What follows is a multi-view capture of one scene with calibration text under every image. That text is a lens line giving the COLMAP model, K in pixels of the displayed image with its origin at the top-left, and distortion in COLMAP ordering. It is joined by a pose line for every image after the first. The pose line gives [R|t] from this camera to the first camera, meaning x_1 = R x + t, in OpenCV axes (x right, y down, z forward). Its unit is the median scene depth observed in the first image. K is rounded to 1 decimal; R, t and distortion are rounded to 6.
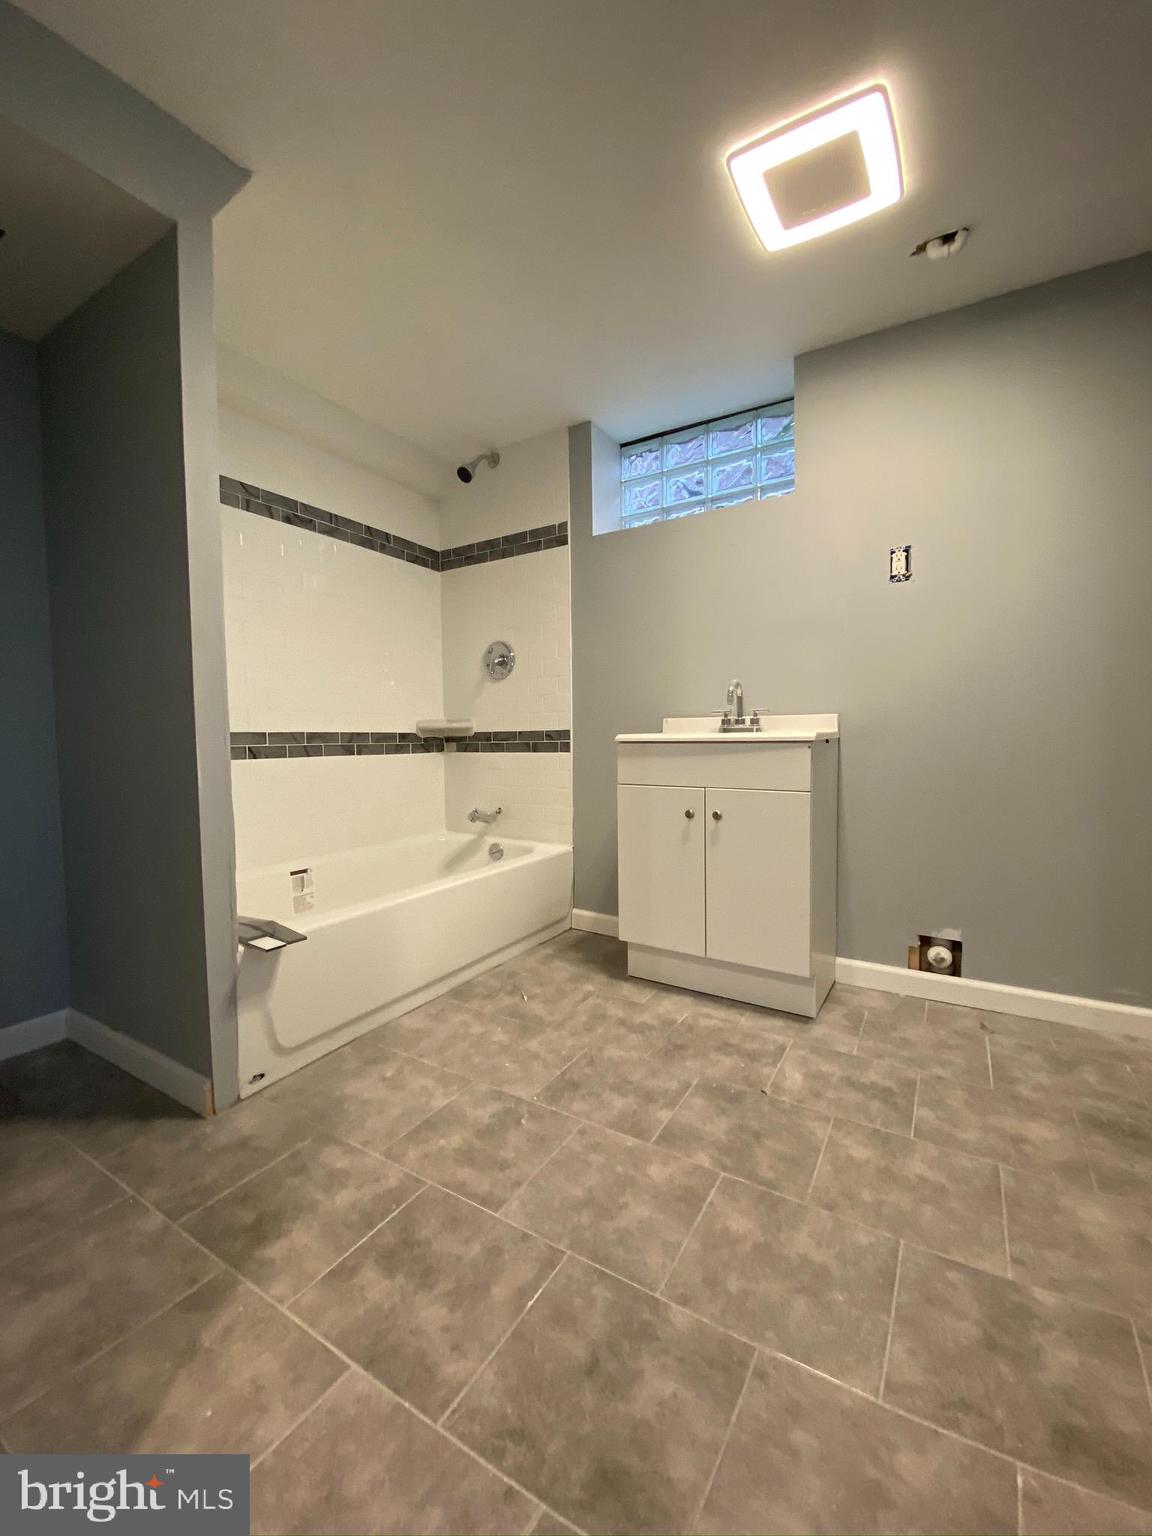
lens RADIAL K [[631.5, 0, 576.0], [0, 631.5, 768.0], [0, 0, 1]] dist [0.066277, -0.052322]
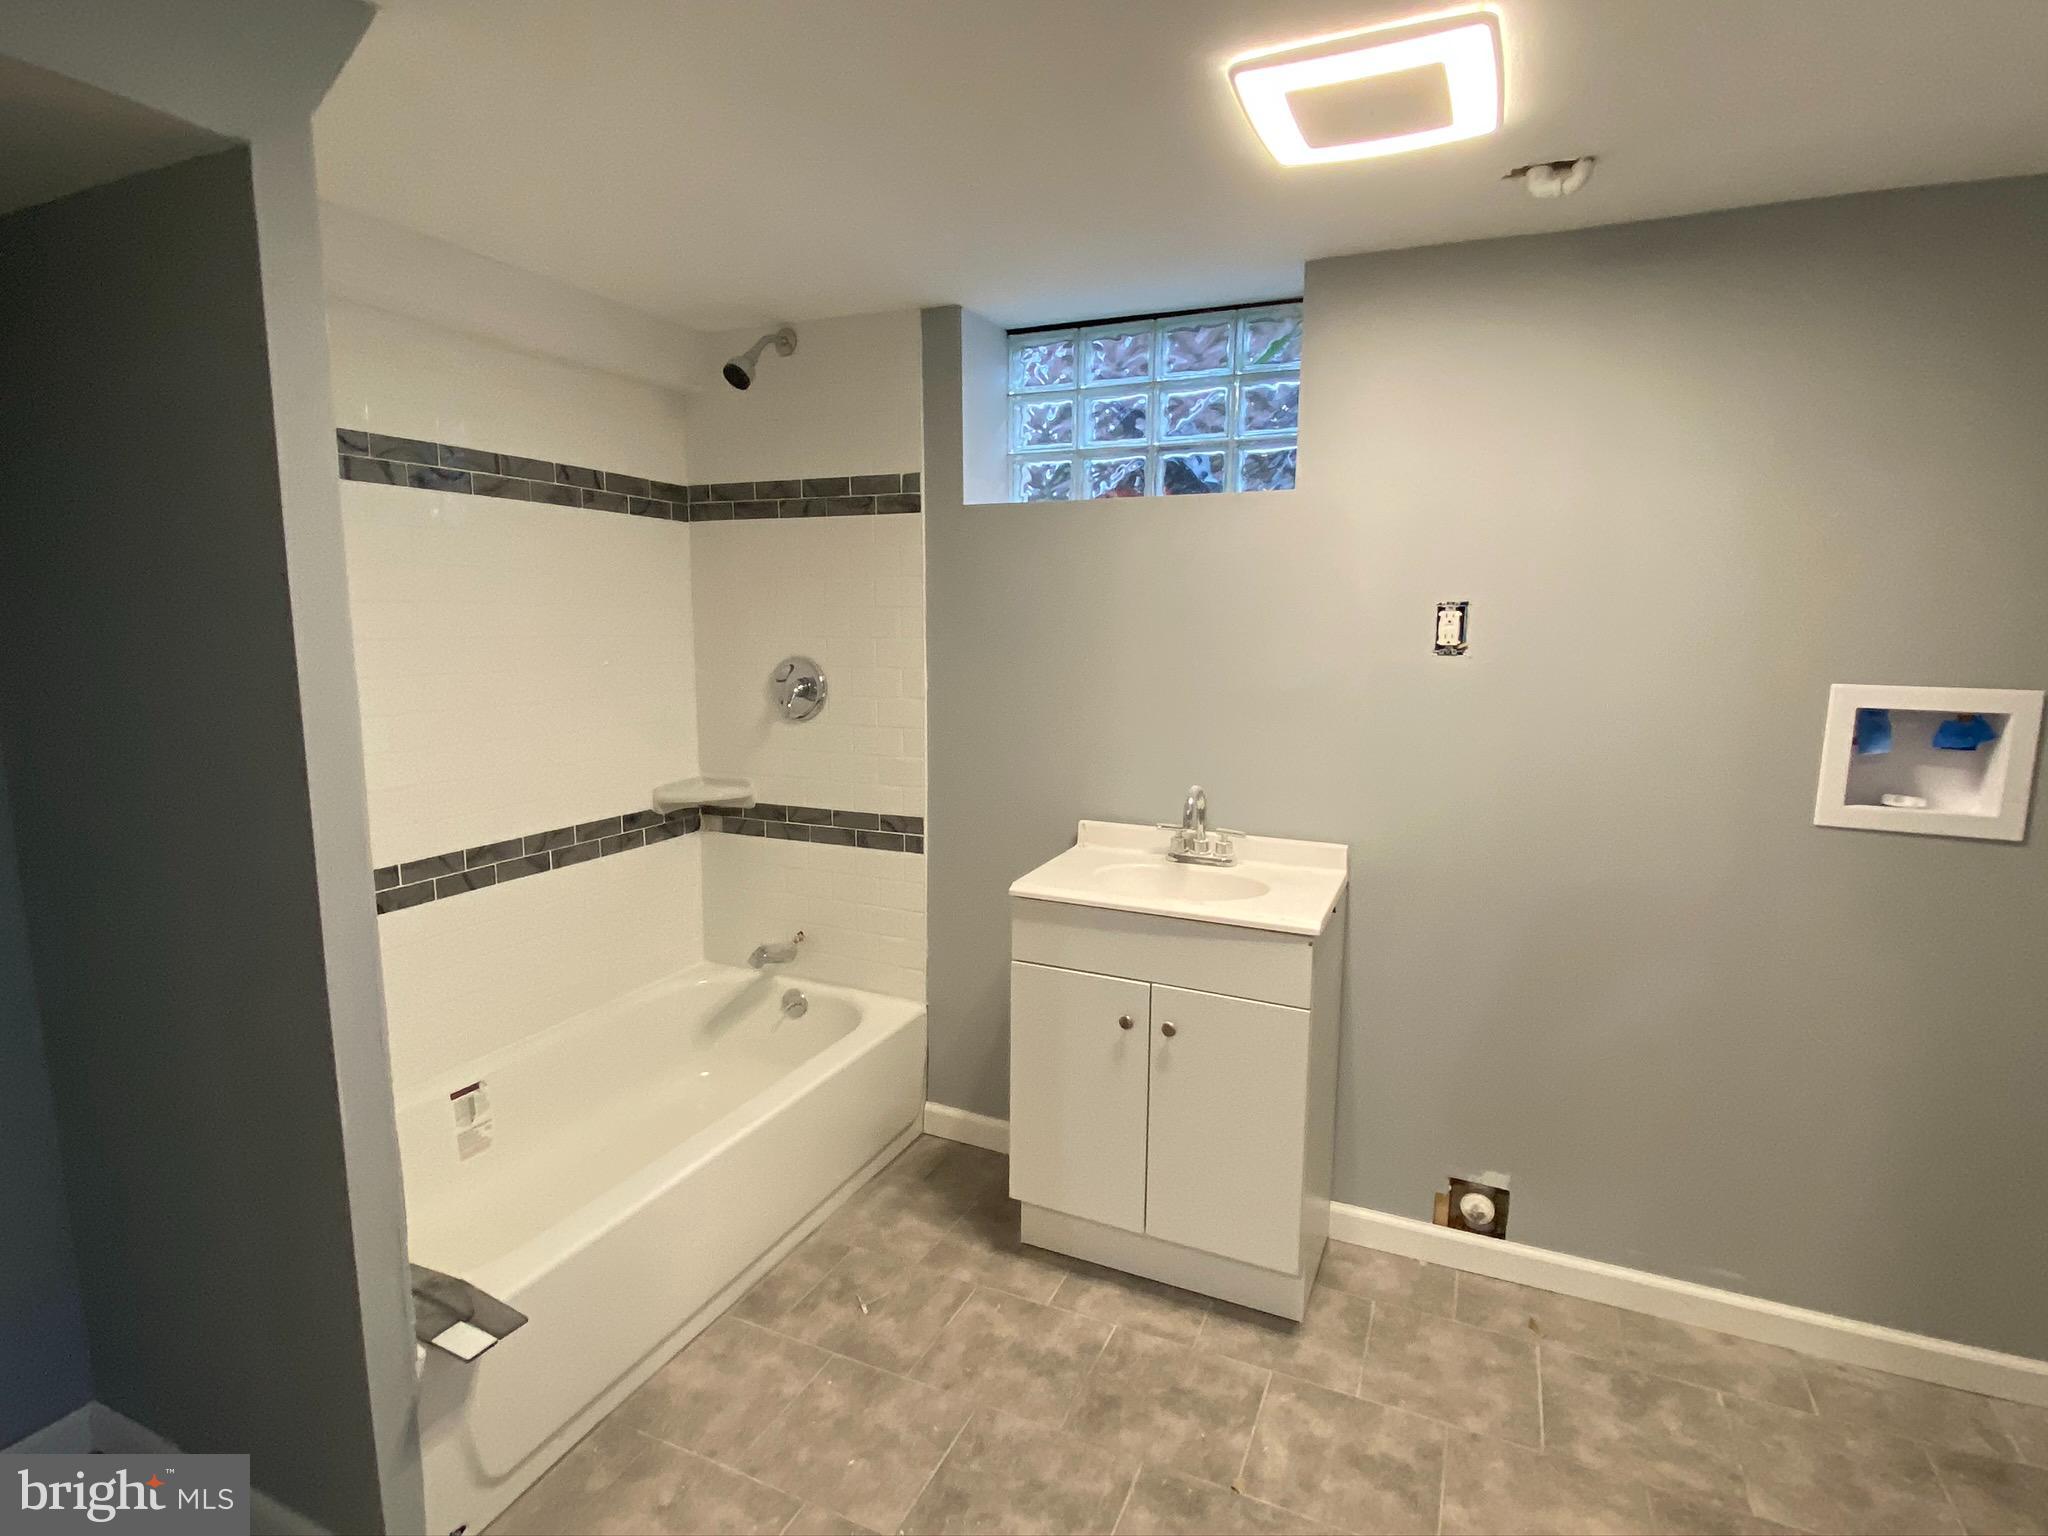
lens RADIAL K [[1085.8, 0, 1024.0], [0, 1085.8, 768.0], [0, 0, 1]] dist [0.064057, -0.052626]
pose [[0.991655, -0.000831, 0.128918, -0.062423], [-0.012705, 0.994482, 0.104138, -0.287828], [-0.128293, -0.104907, 0.986172, -0.043879]]
